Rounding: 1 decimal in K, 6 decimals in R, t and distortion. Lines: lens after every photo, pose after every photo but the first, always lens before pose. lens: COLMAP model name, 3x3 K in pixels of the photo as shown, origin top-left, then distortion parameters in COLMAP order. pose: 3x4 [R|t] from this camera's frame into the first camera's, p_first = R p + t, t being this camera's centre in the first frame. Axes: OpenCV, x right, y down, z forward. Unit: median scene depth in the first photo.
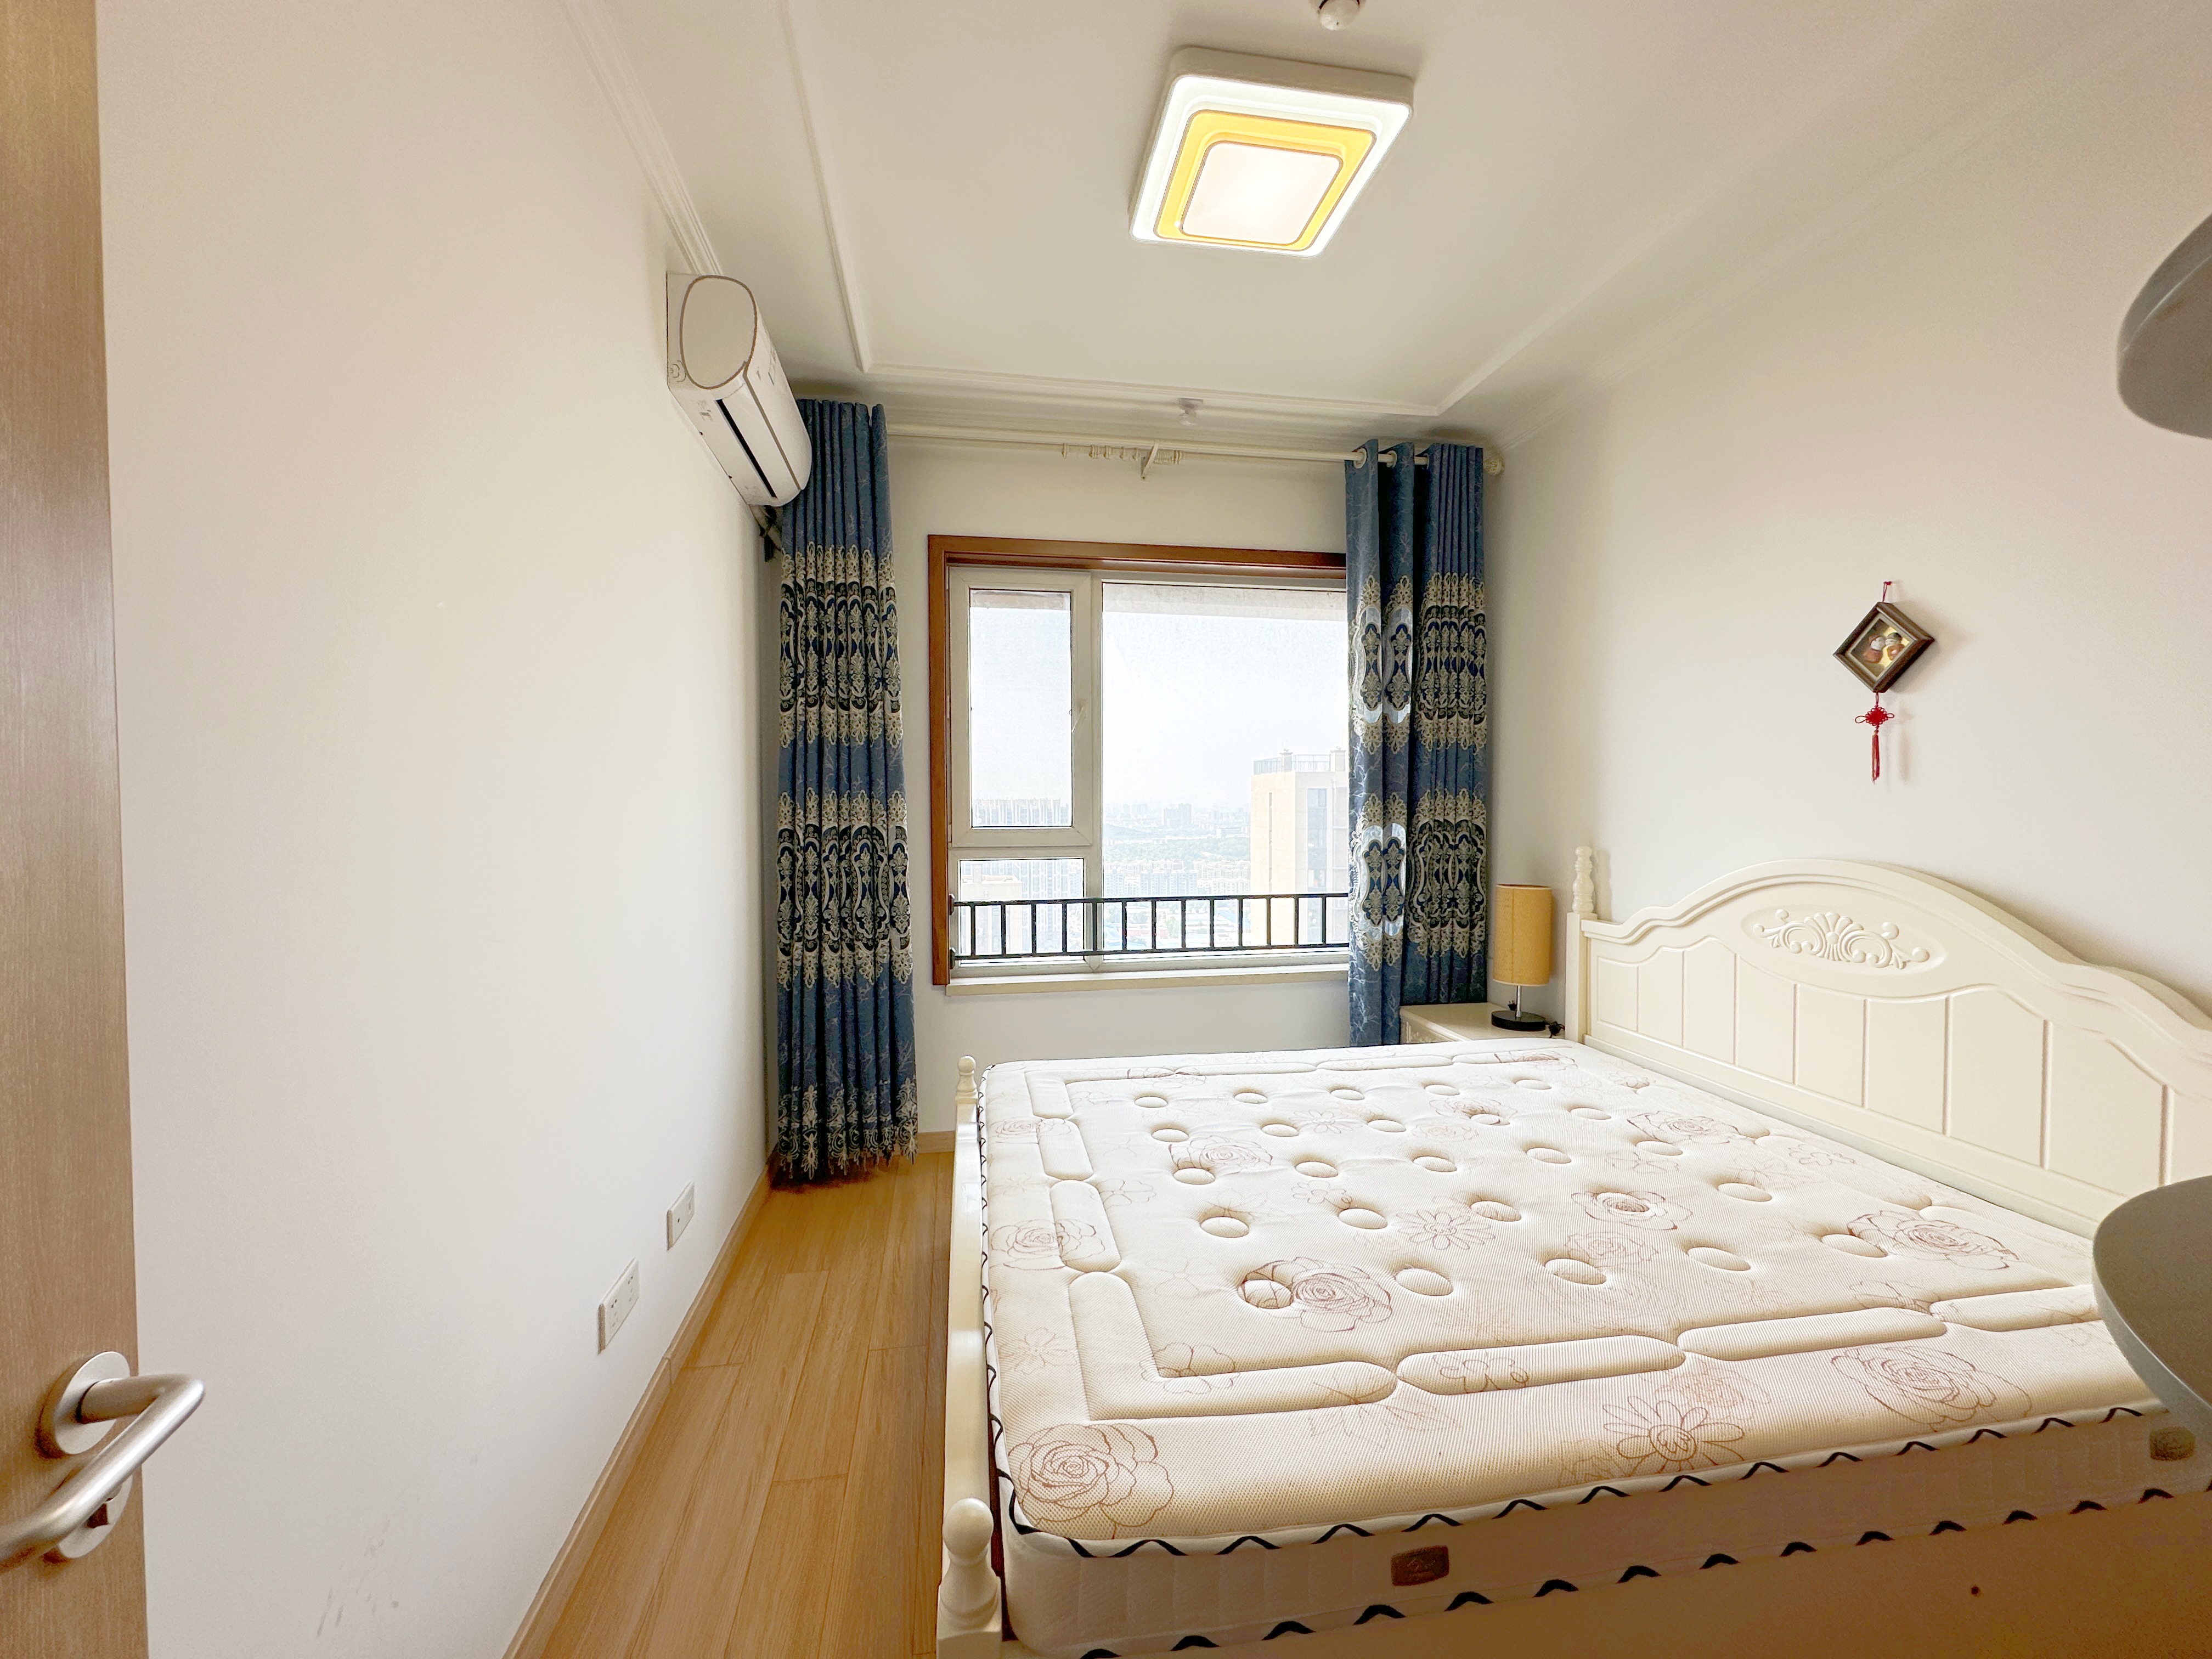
lens RADIAL K [[857.1, 0, 1106.0], [0, 857.1, 829.5], [0, 0, 1]] dist [-0.001688, 0.000071]
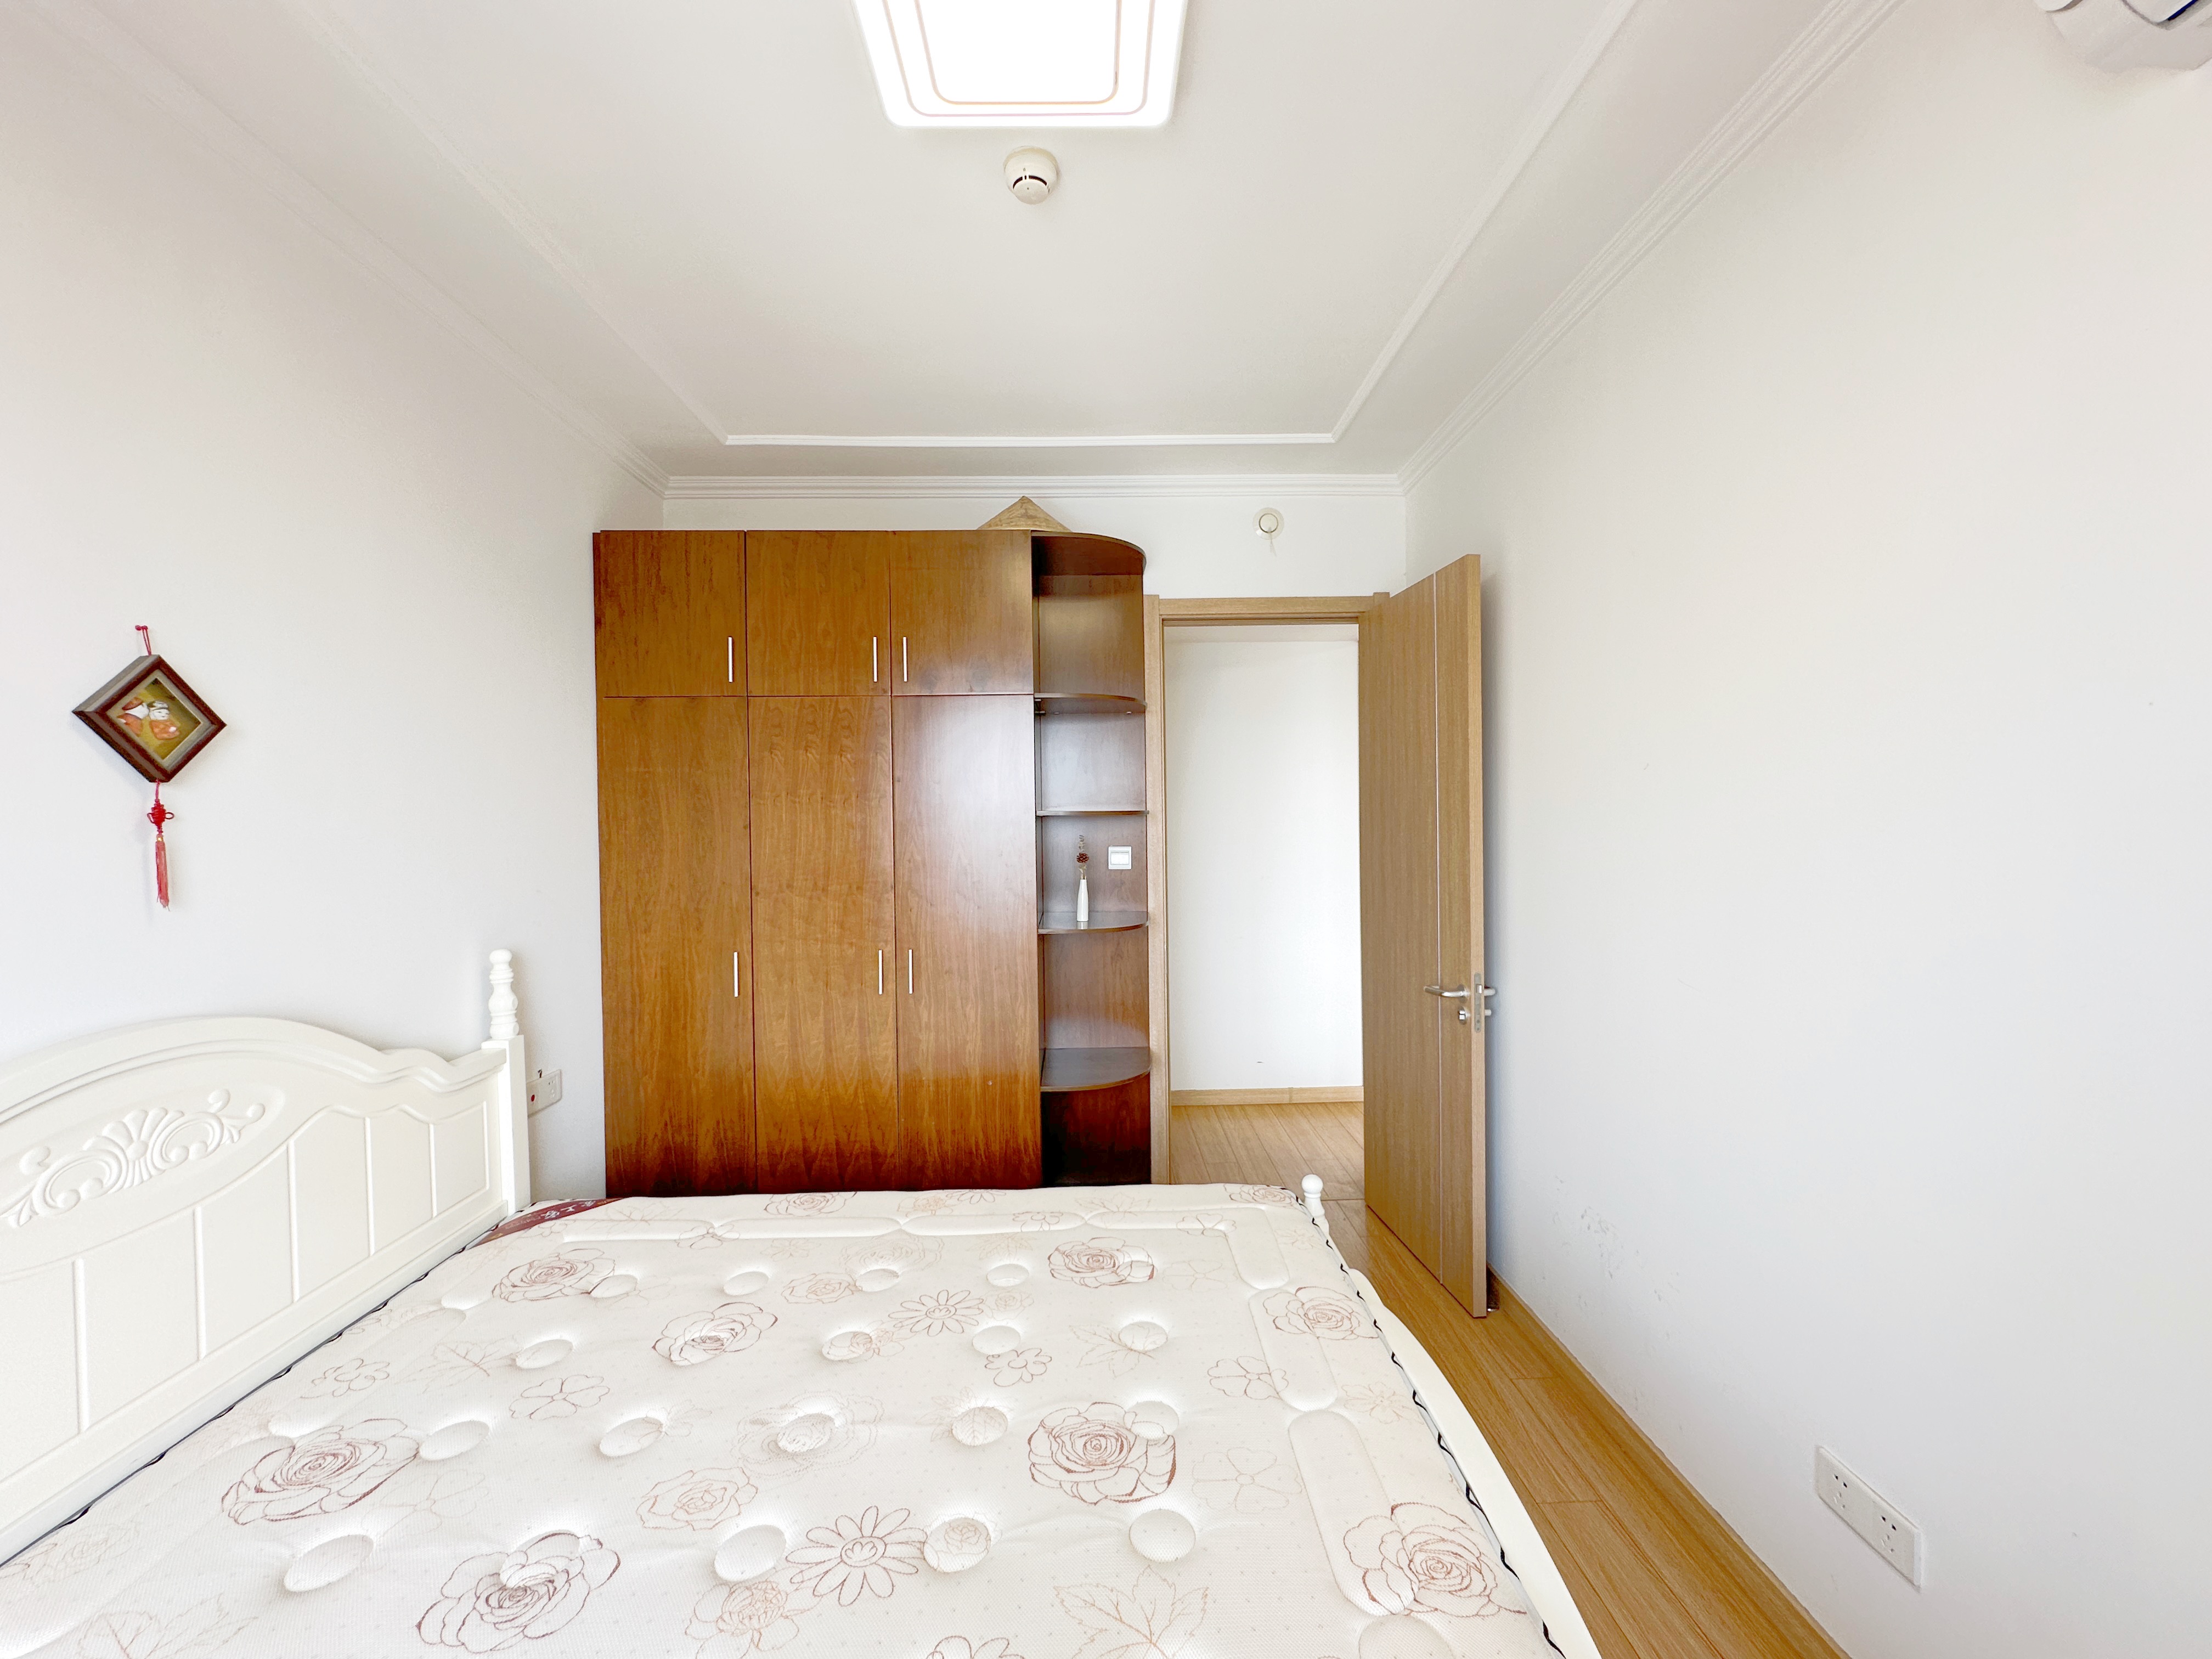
lens RADIAL K [[857.1, 0, 1106.0], [0, 857.1, 829.5], [0, 0, 1]] dist [-0.001688, 0.000071]
pose [[-0.990241, 0.009299, 0.139055, 0.029076], [0.016662, 0.998514, 0.051878, -0.145158], [-0.138366, 0.053689, -0.988925, 1.594885]]
